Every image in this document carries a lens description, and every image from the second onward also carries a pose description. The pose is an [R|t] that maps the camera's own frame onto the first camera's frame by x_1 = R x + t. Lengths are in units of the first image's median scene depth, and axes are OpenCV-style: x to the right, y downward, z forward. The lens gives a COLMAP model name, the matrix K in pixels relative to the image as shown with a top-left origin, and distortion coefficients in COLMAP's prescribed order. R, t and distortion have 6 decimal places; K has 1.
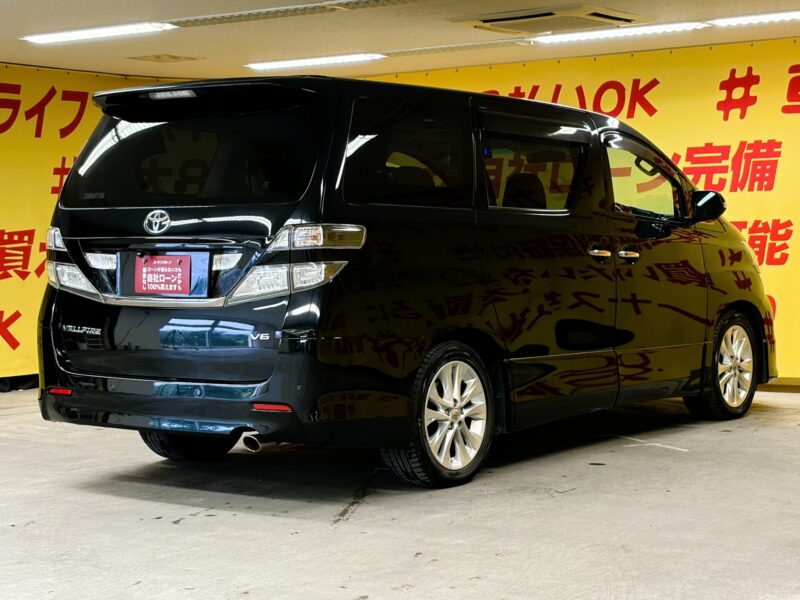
lens RADIAL K [[1596.4, 0, 394.3], [0, 1596.4, 300.8], [0, 0, 1]] dist [0.238230, 0.000000]
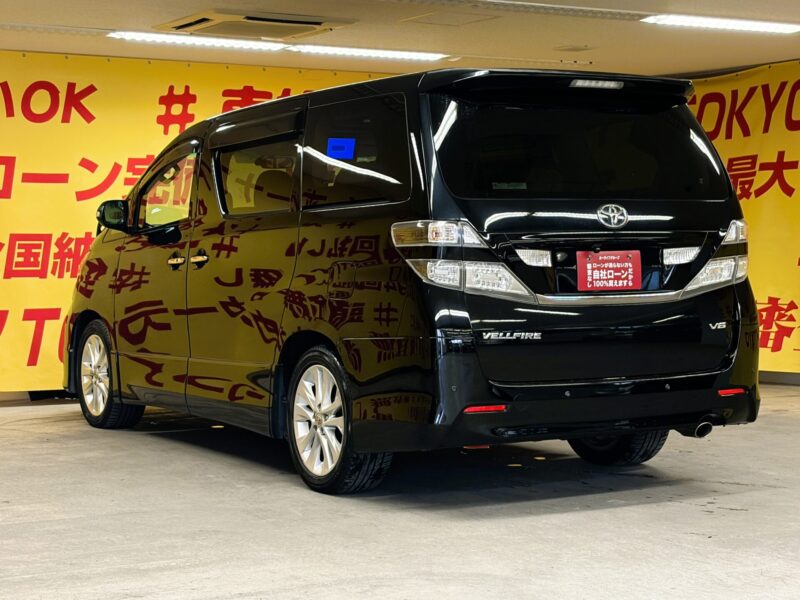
lens RADIAL K [[1596.4, 0, 400.3], [0, 1596.4, 297.6], [0, 0, 1]] dist [0.238230, 0.000000]
pose [[0.381928, -0.025654, 0.923836, -1.062131], [0.048461, 0.998795, 0.007702, -0.013400], [-0.922920, 0.041828, 0.382712, 0.735716]]
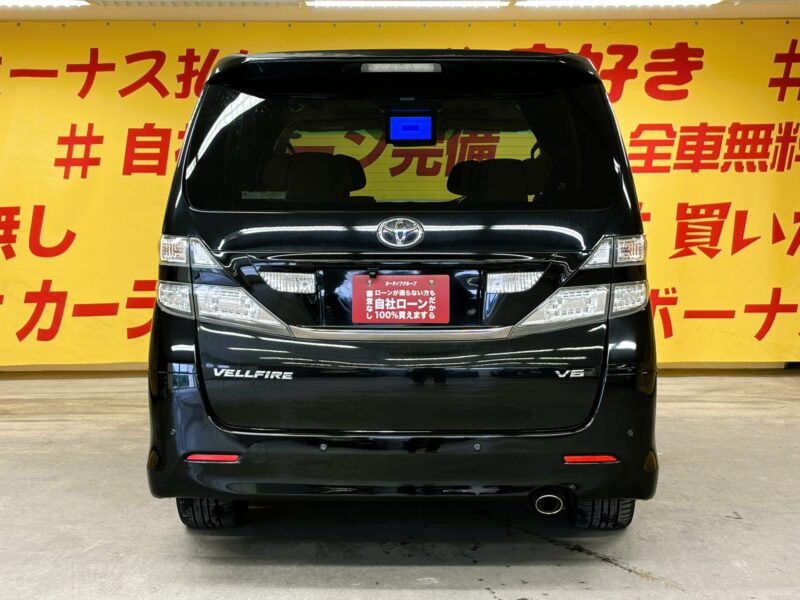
lens RADIAL K [[1596.4, 0, 399.9], [0, 1596.4, 308.0], [0, 0, 1]] dist [0.238230, 0.000000]
pose [[0.809394, -0.040027, 0.585900, -0.590250], [0.019939, 0.998972, 0.040702, -0.042976], [-0.586927, -0.021262, 0.809360, 0.364436]]
